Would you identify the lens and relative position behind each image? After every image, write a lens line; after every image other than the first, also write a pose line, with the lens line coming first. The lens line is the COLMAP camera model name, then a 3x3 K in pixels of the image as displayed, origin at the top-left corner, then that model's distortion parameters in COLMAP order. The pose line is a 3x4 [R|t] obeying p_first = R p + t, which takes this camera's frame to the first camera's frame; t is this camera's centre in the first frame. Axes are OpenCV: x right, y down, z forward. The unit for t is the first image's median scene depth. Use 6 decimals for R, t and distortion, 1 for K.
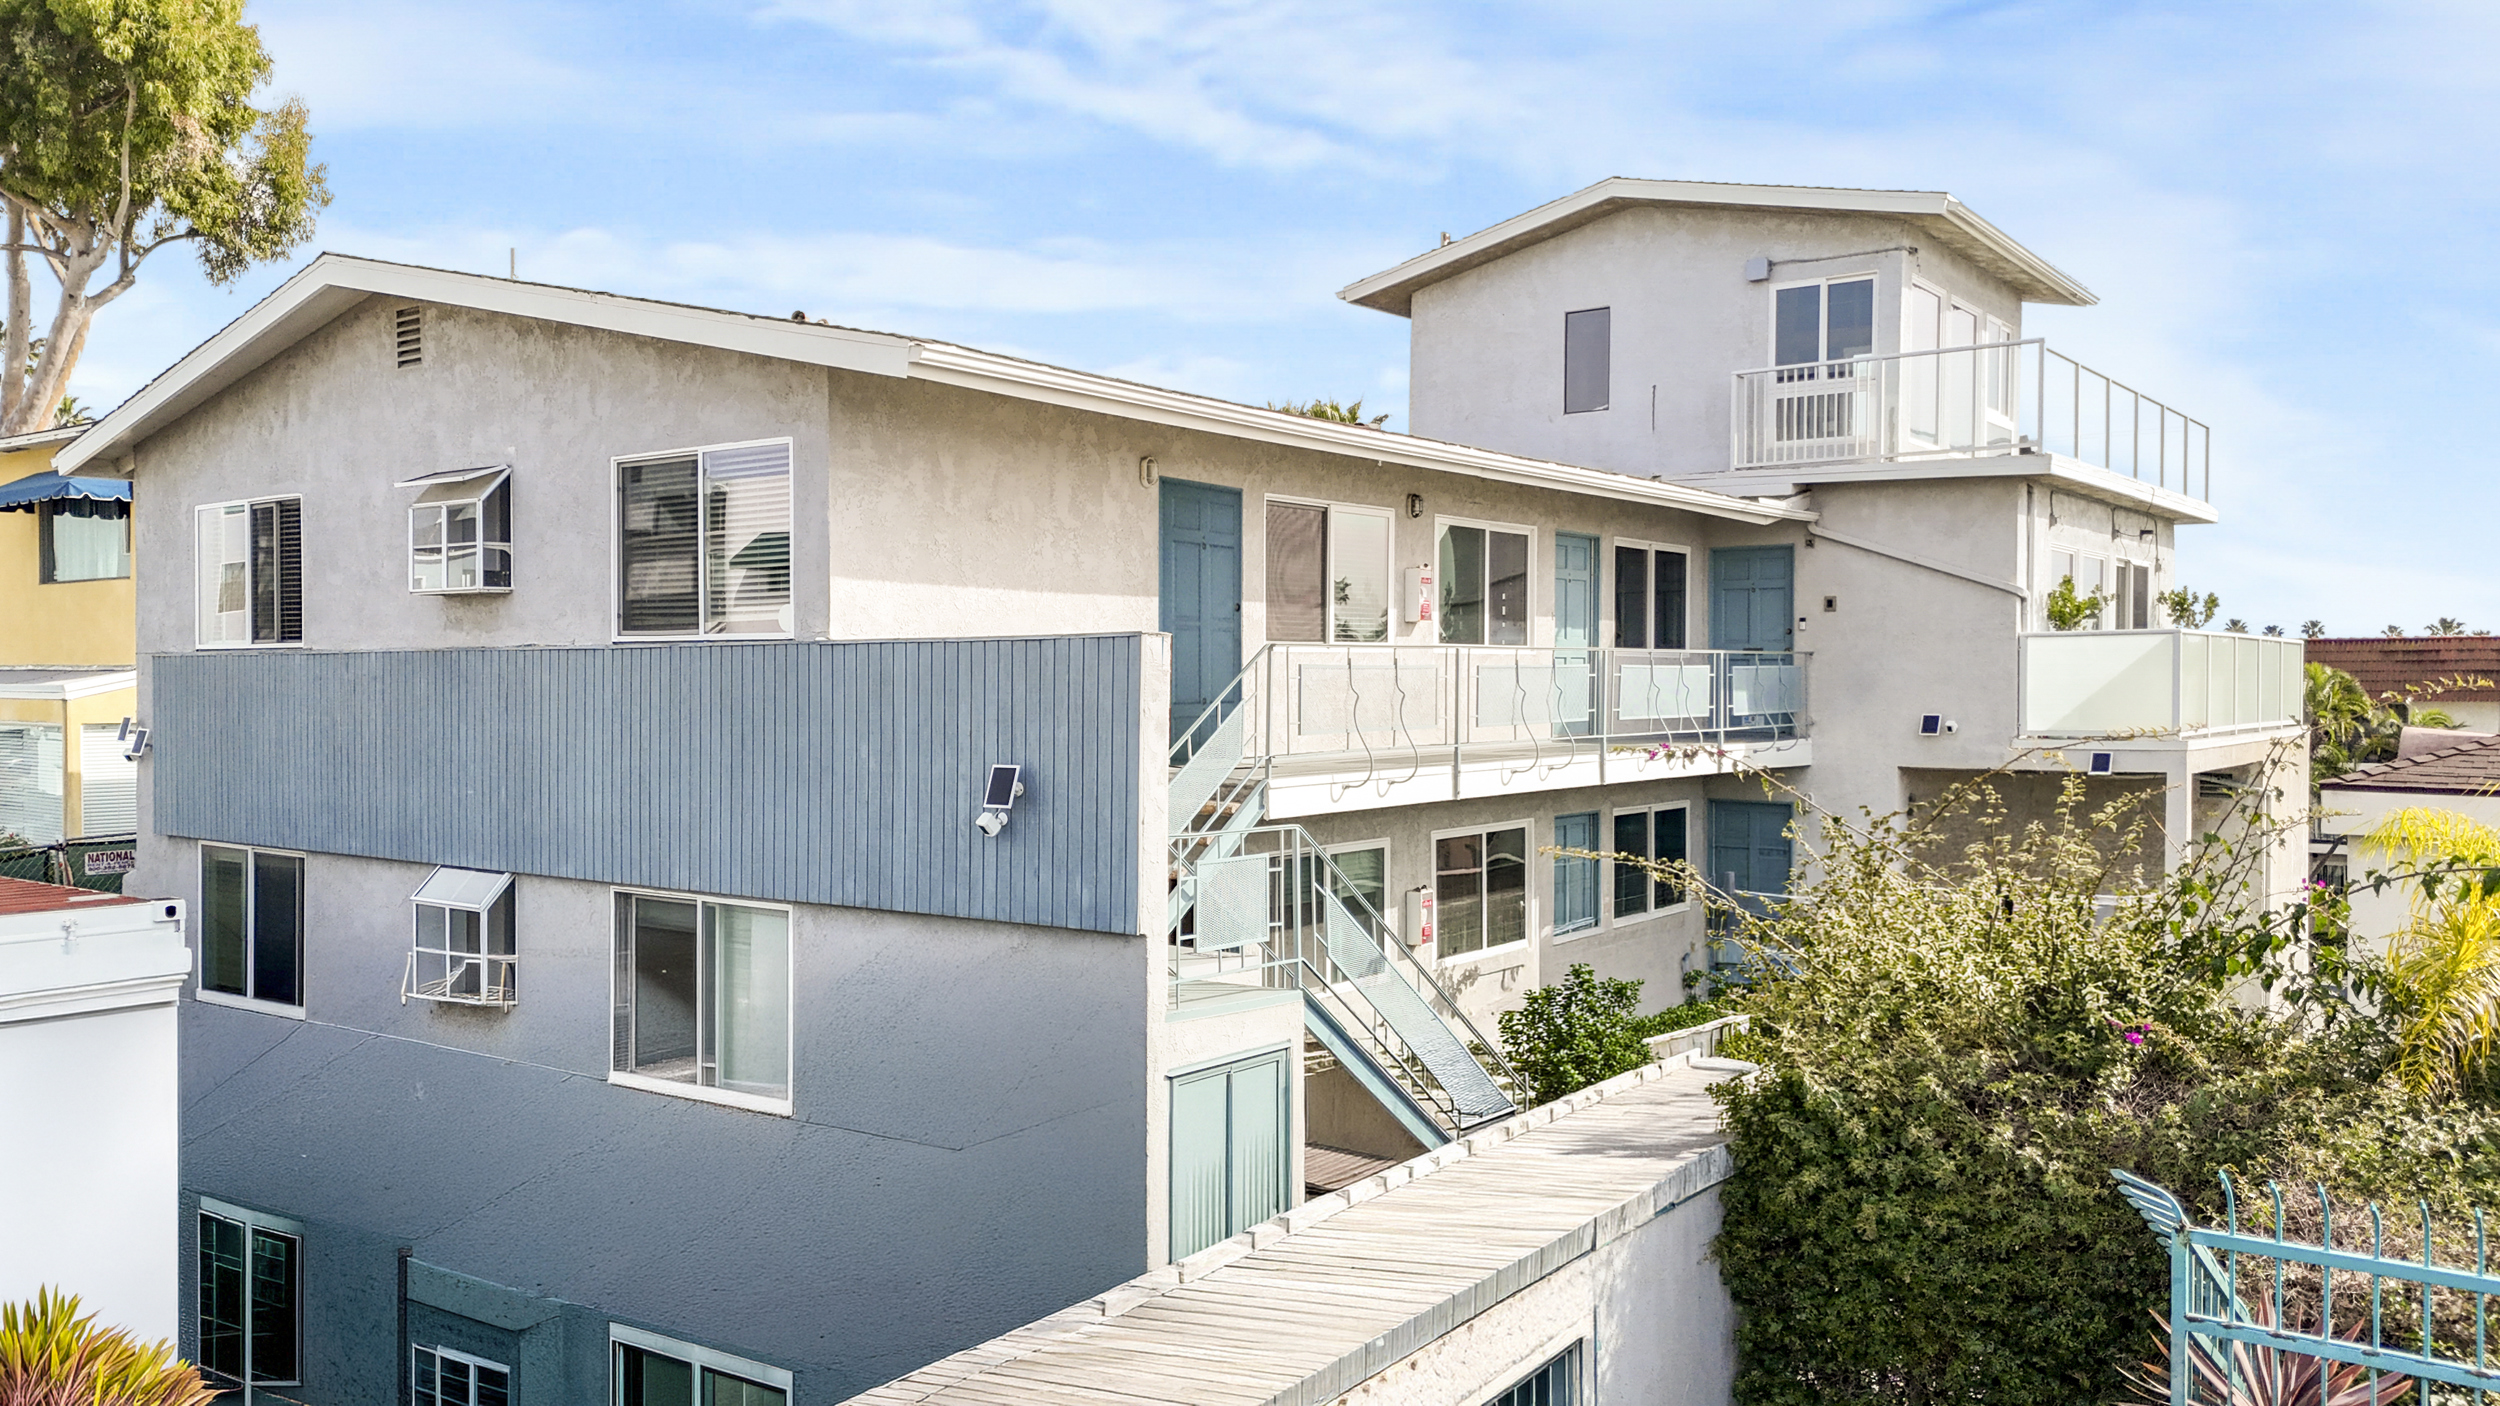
lens RADIAL K [[1844.3, 0, 1250.0], [0, 1844.3, 703.0], [0, 0, 1]] dist [0.081516, -0.086528]
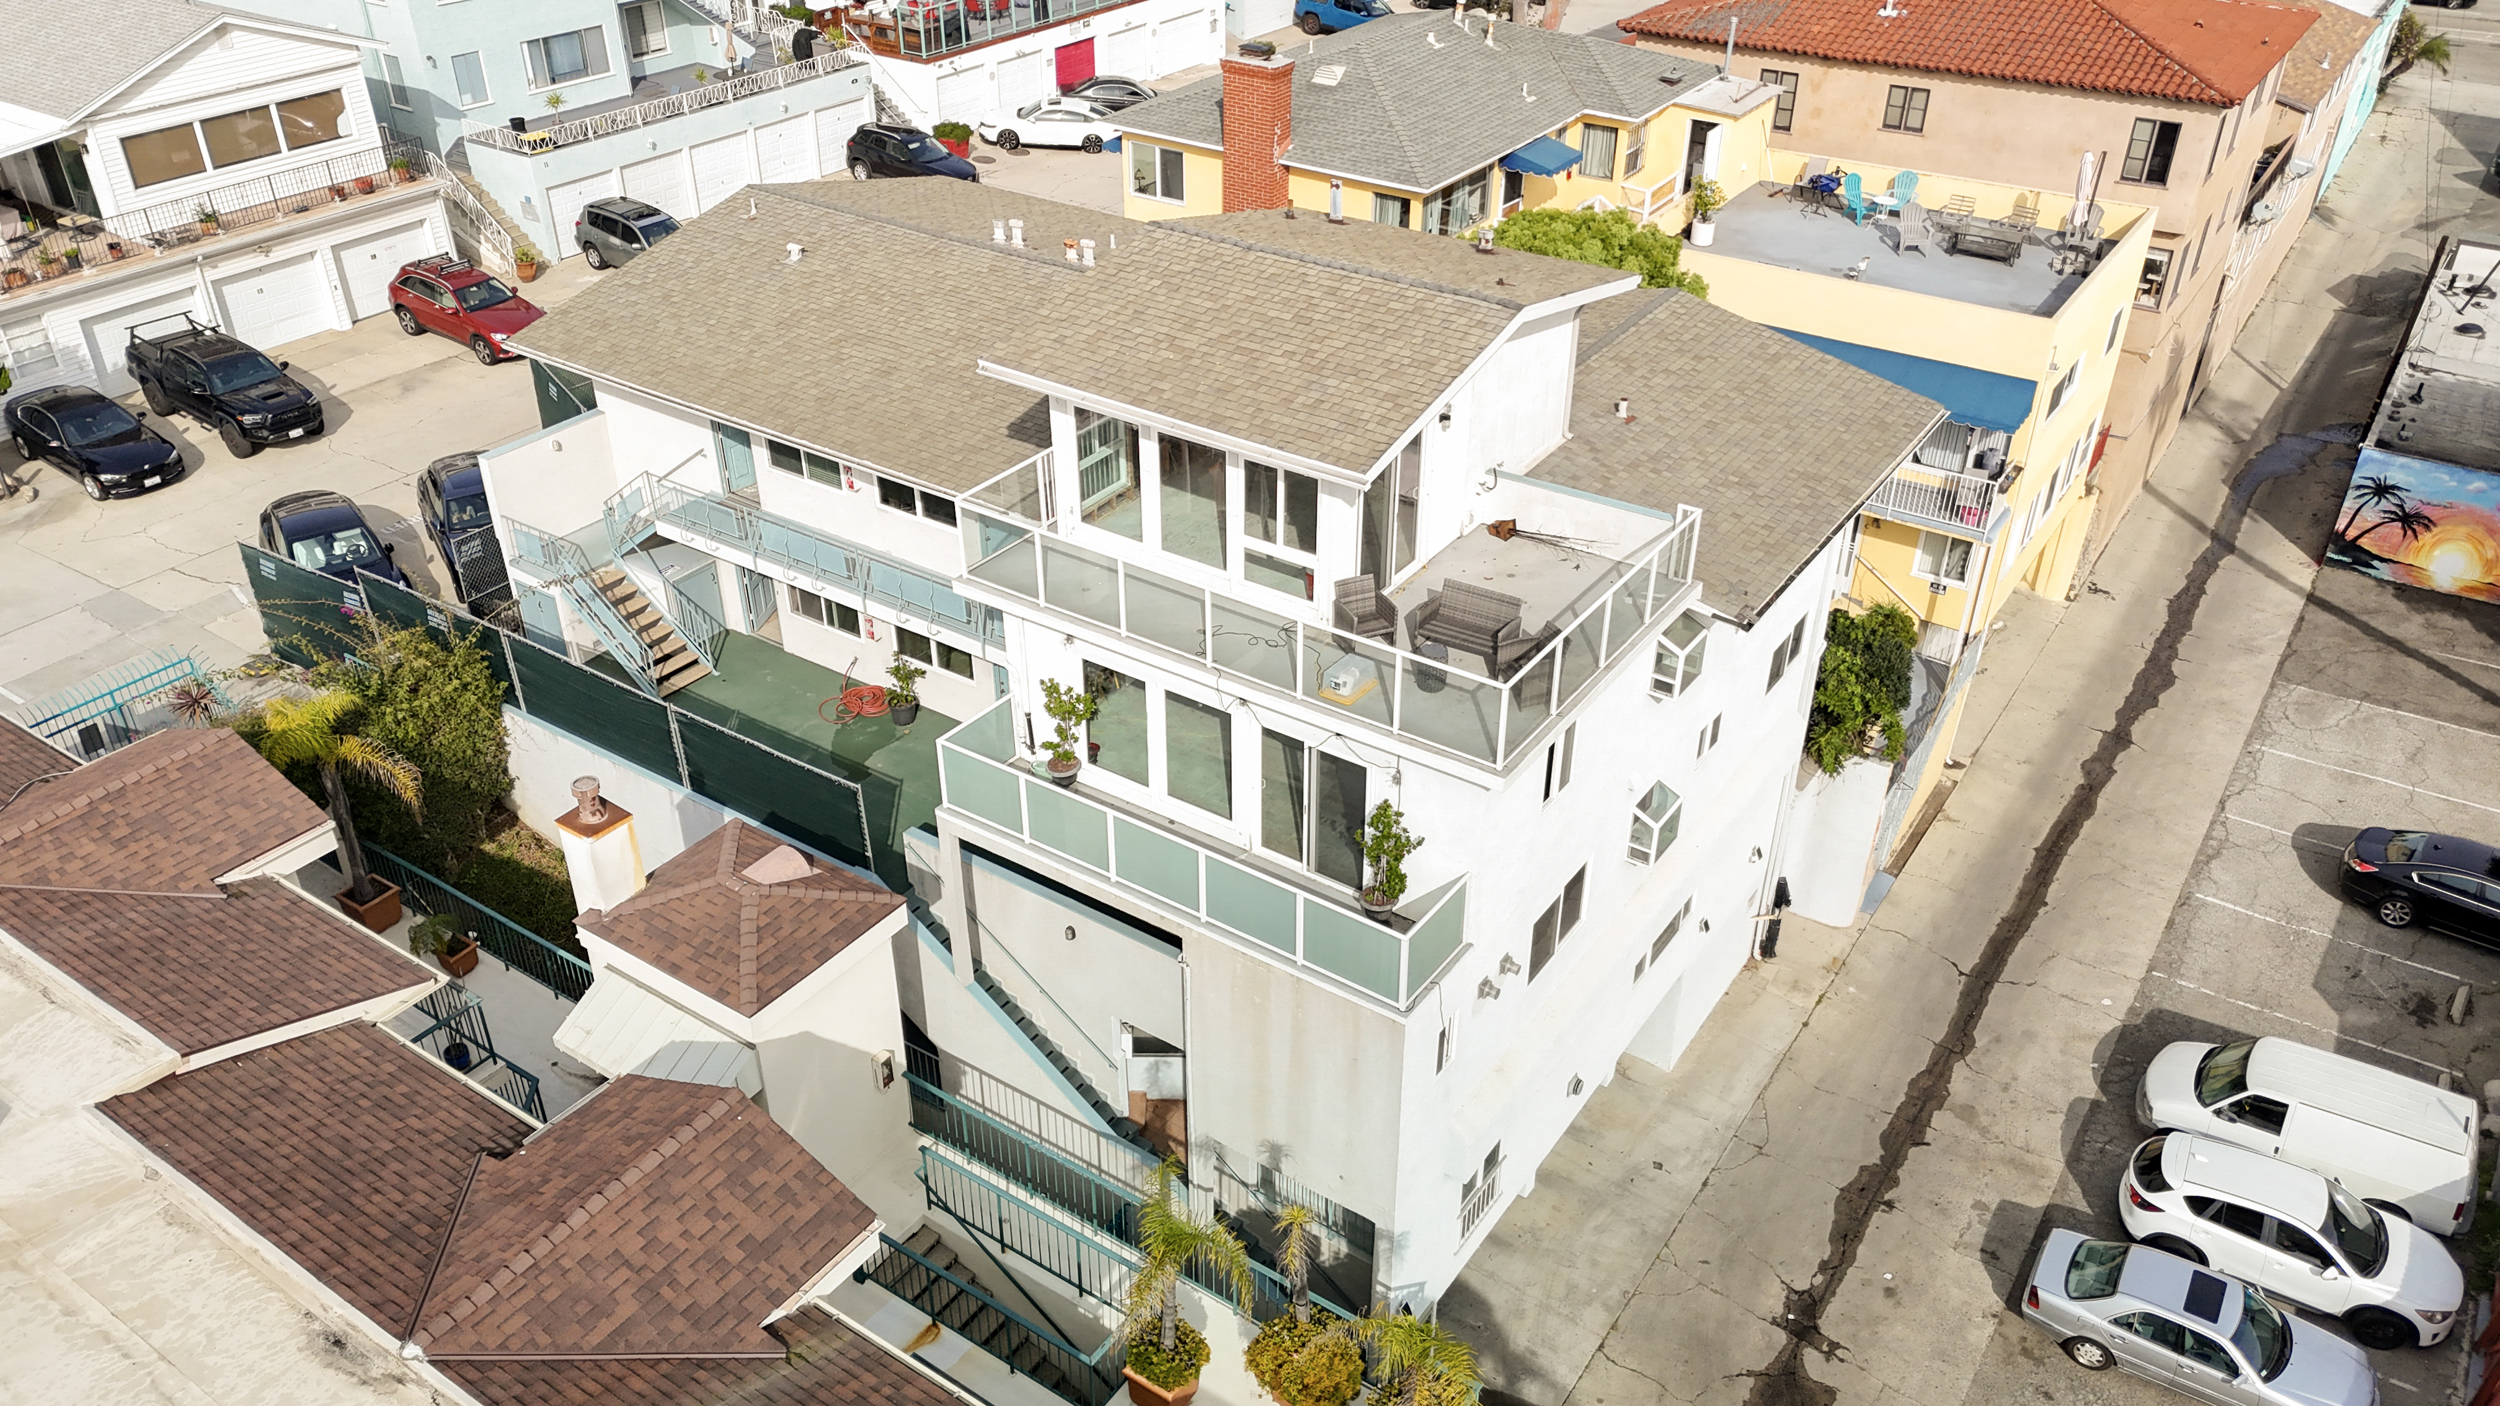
lens RADIAL K [[1844.3, 0, 1250.0], [0, 1844.3, 703.0], [0, 0, 1]] dist [0.081516, -0.086528]
pose [[0.047812, 0.534243, -0.843978, 1.670484], [-0.016246, 0.845248, 0.534127, -0.798424], [0.998724, -0.011827, 0.049092, 1.214058]]
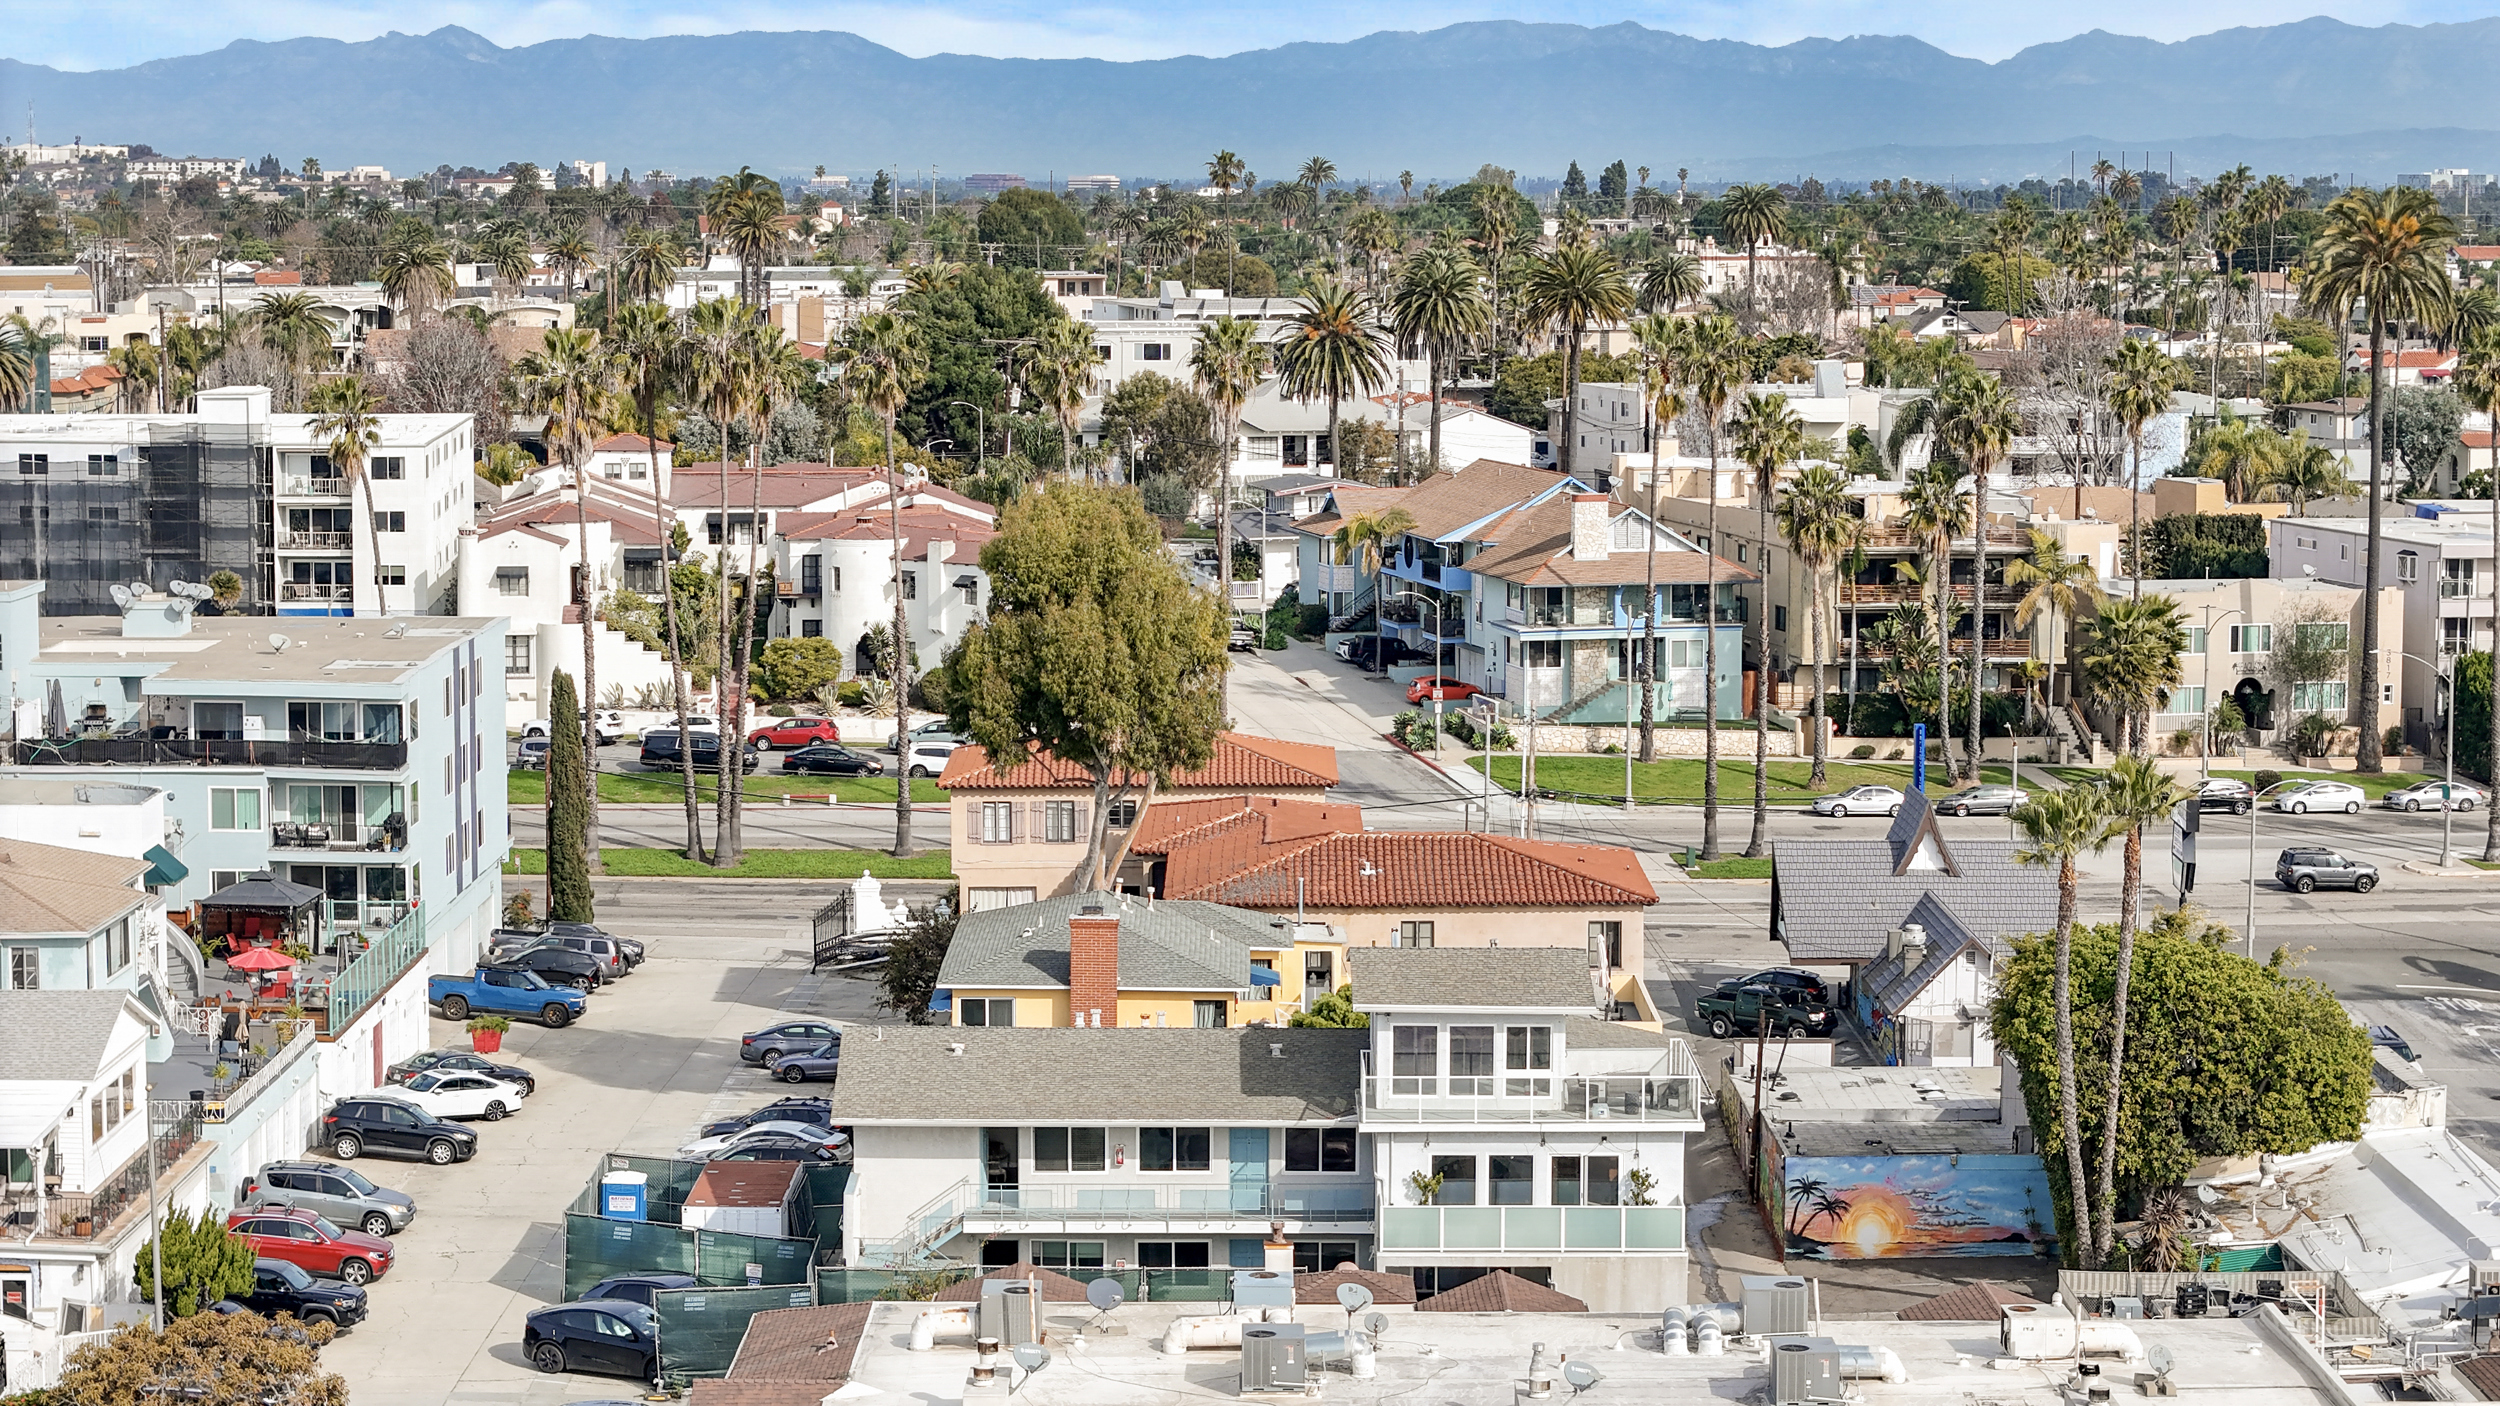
lens RADIAL K [[5000.2, 0, 1250.0], [0, 5000.2, 703.0], [0, 0, 1]] dist [-0.130483, -0.170422]
pose [[0.602811, 0.087837, -0.793034, 5.604548], [-0.014971, 0.994992, 0.098826, -1.357646], [0.797744, -0.047701, 0.601107, -3.034345]]
